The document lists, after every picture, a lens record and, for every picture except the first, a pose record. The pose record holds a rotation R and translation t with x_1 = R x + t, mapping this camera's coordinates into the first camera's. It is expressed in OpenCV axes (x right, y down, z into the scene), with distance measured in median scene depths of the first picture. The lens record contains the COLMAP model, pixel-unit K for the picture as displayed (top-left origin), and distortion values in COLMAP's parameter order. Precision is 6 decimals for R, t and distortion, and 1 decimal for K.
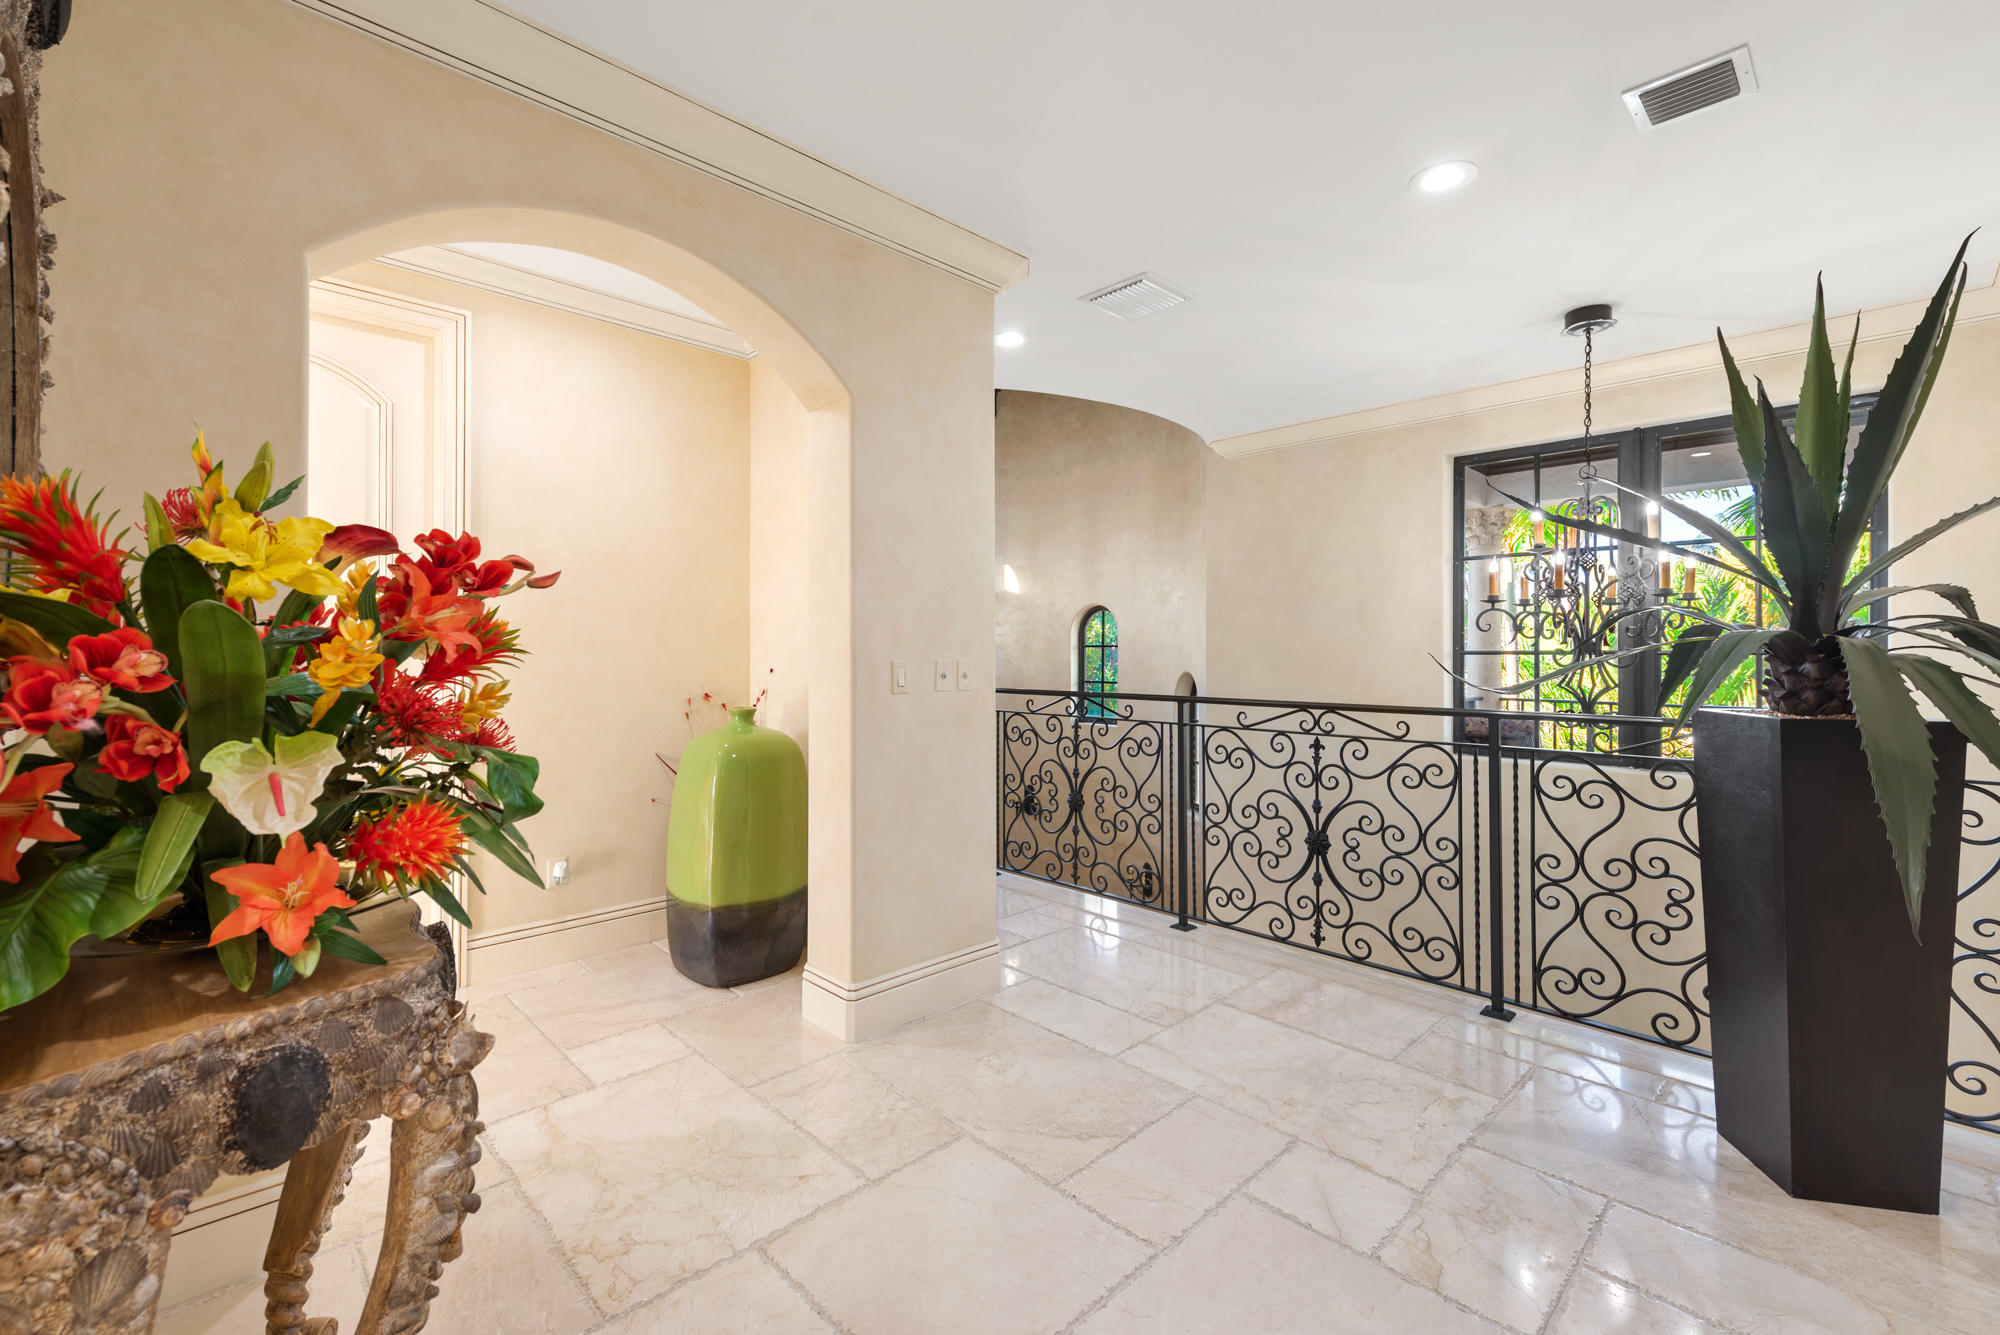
lens RADIAL K [[859.8, 0, 1003.4], [0, 859.8, 650.7], [0, 0, 1]] dist [0.027202, -0.001259]
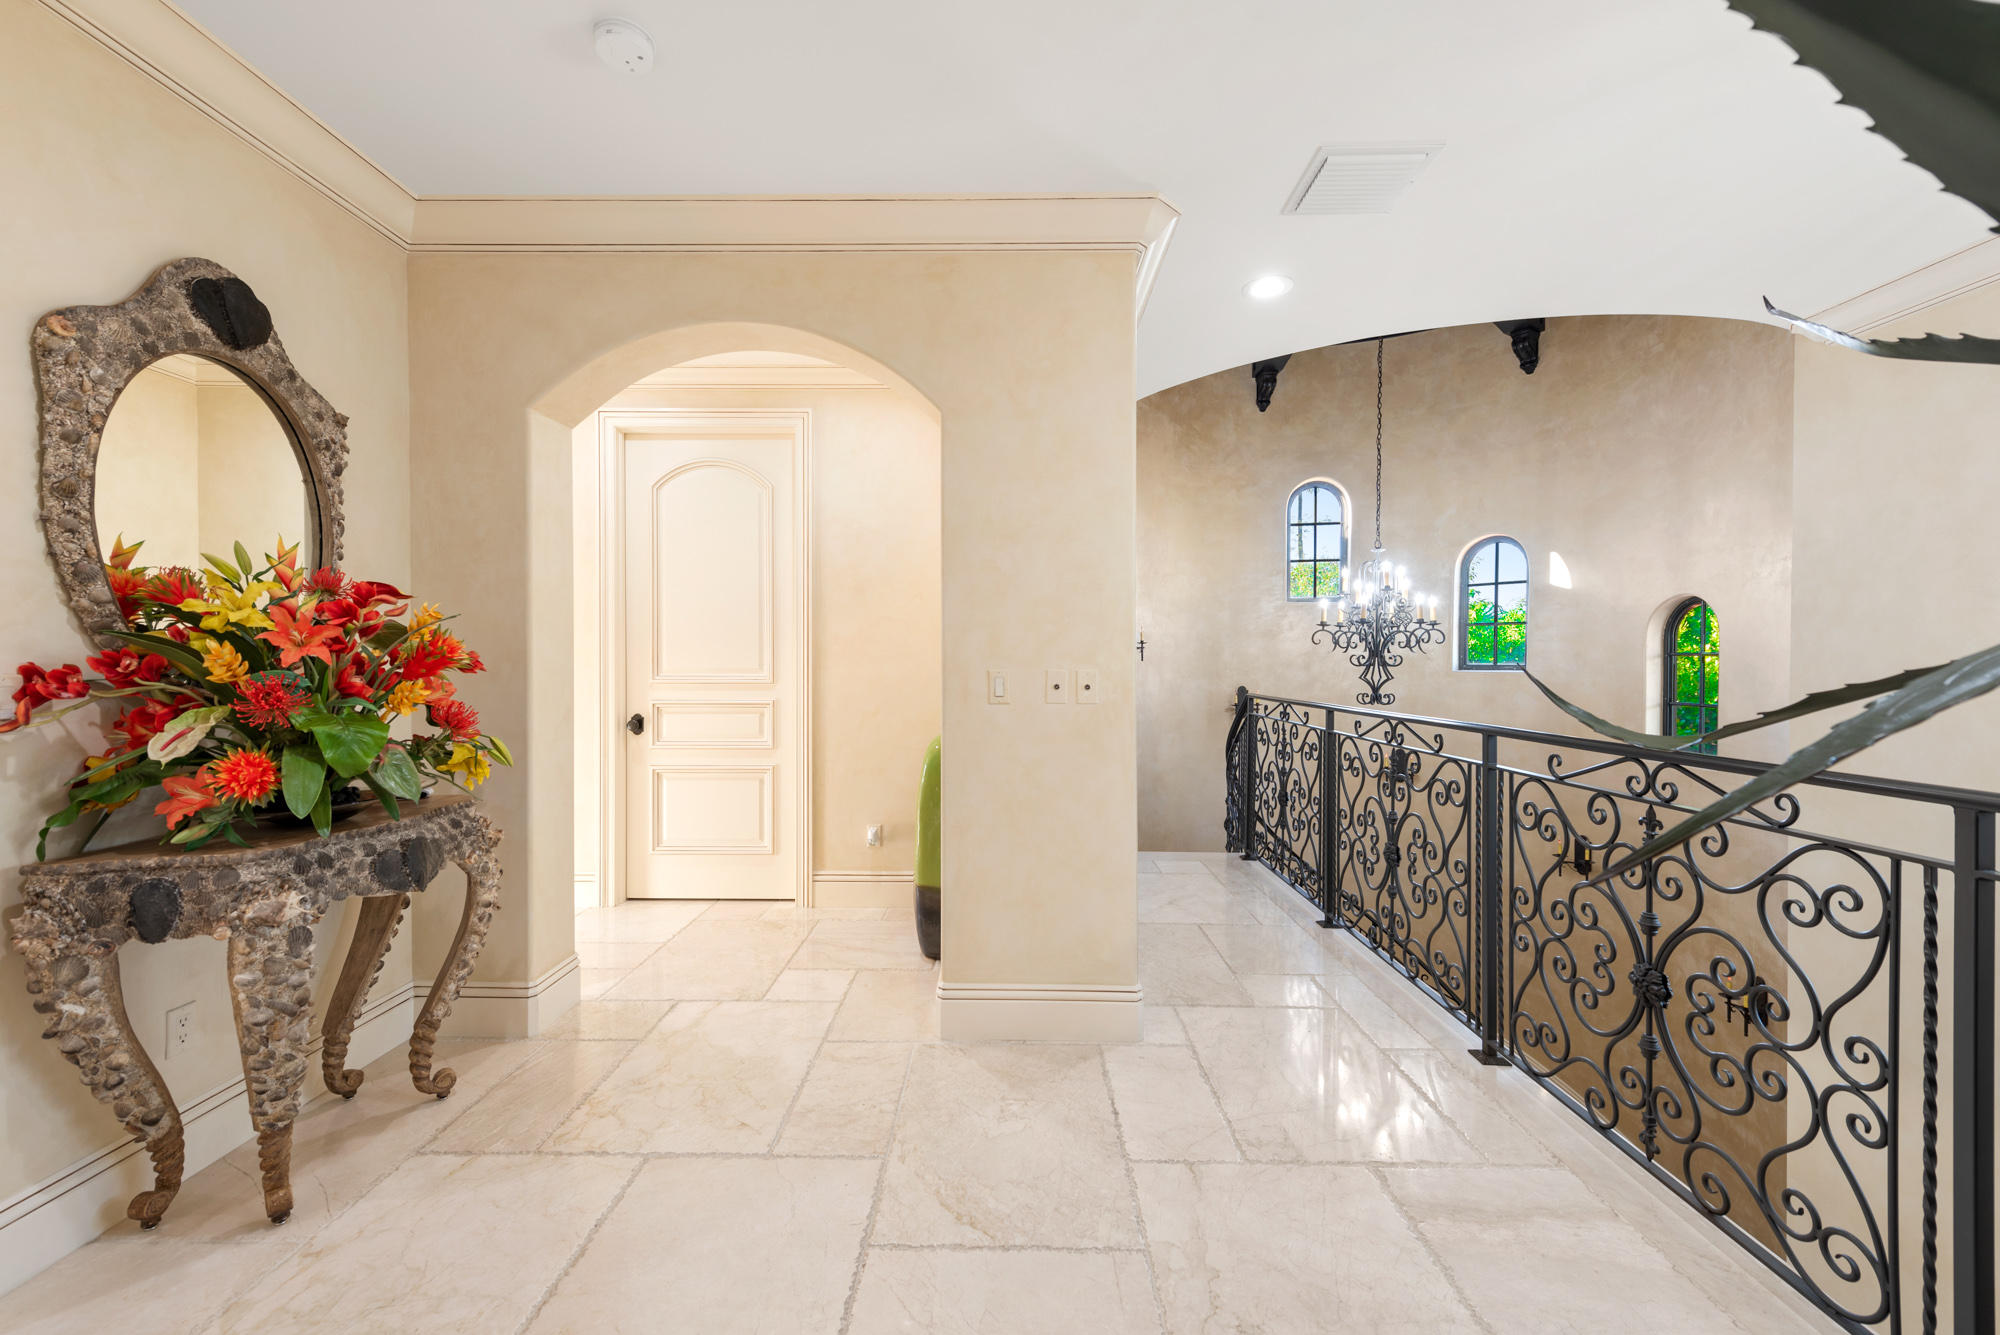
lens RADIAL K [[812.3, 0, 994.7], [0, 812.3, 672.1], [0, 0, 1]] dist [0.013491, -0.001150]
pose [[0.704129, 0.010414, -0.709995, 0.455294], [-0.000362, 0.999898, 0.014307, 0.000319], [0.710072, -0.009817, 0.704061, 0.297006]]
